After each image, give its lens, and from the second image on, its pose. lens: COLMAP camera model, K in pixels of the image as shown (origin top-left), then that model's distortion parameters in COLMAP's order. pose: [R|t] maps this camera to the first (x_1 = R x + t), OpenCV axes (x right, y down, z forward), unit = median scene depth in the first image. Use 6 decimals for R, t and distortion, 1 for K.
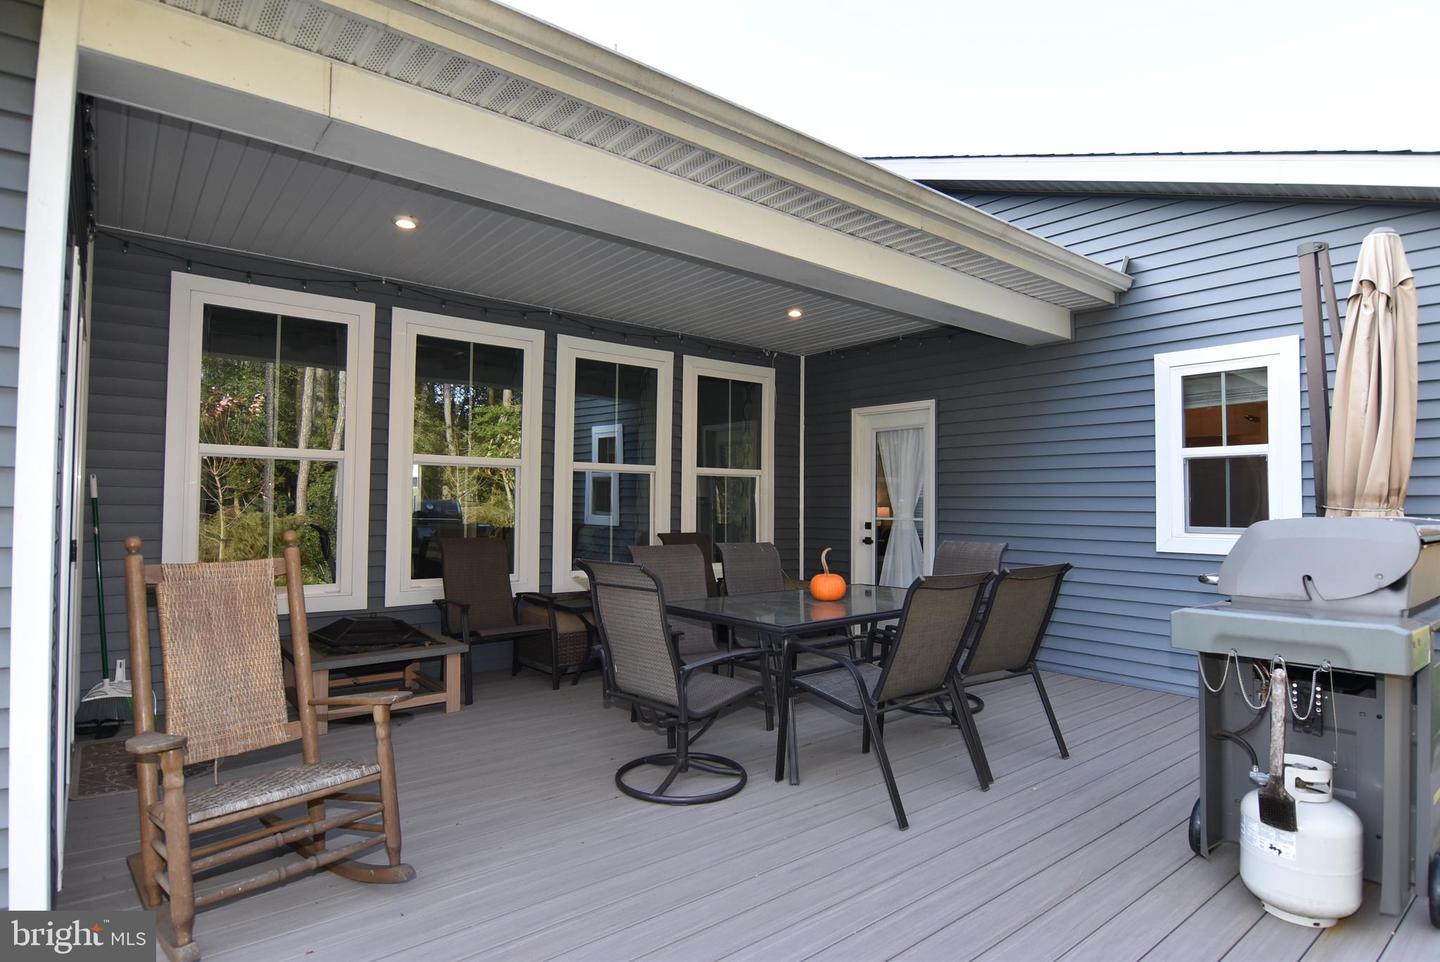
lens RADIAL K [[768.5, 0, 720.0], [0, 768.5, 481.0], [0, 0, 1]] dist [0.041278, -0.041228]
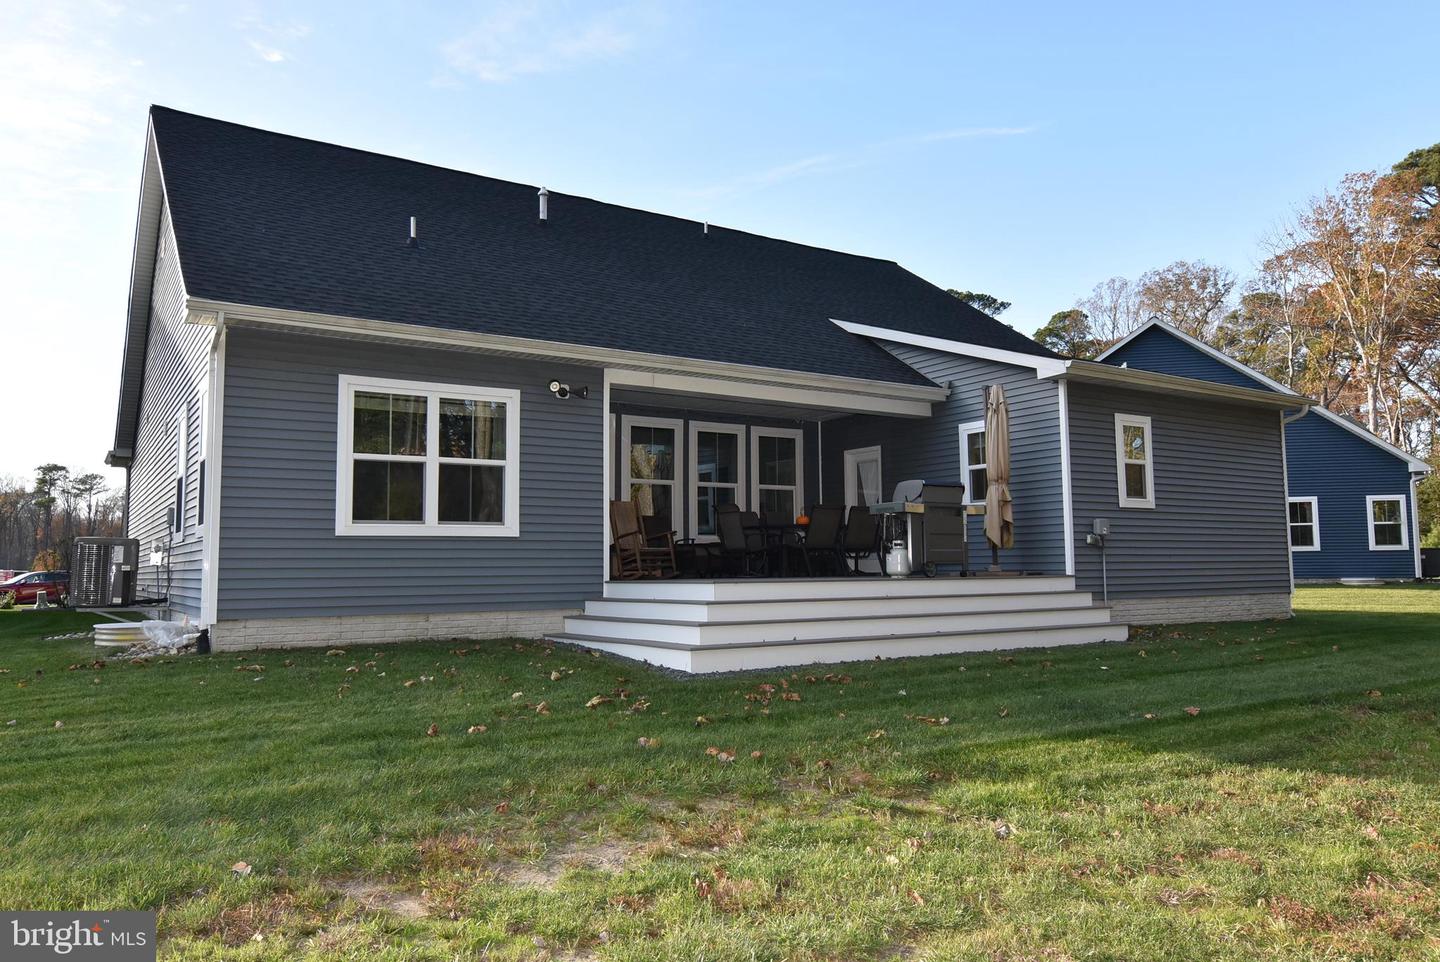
lens RADIAL K [[1029.4, 0, 720.0], [0, 1029.4, 481.0], [0, 0, 1]] dist [0.000299, -0.000011]
pose [[0.994991, -0.027609, -0.096073, 0.119872], [0.021956, 0.997992, -0.059406, 0.124829], [0.097520, 0.056999, 0.993600, -1.562500]]
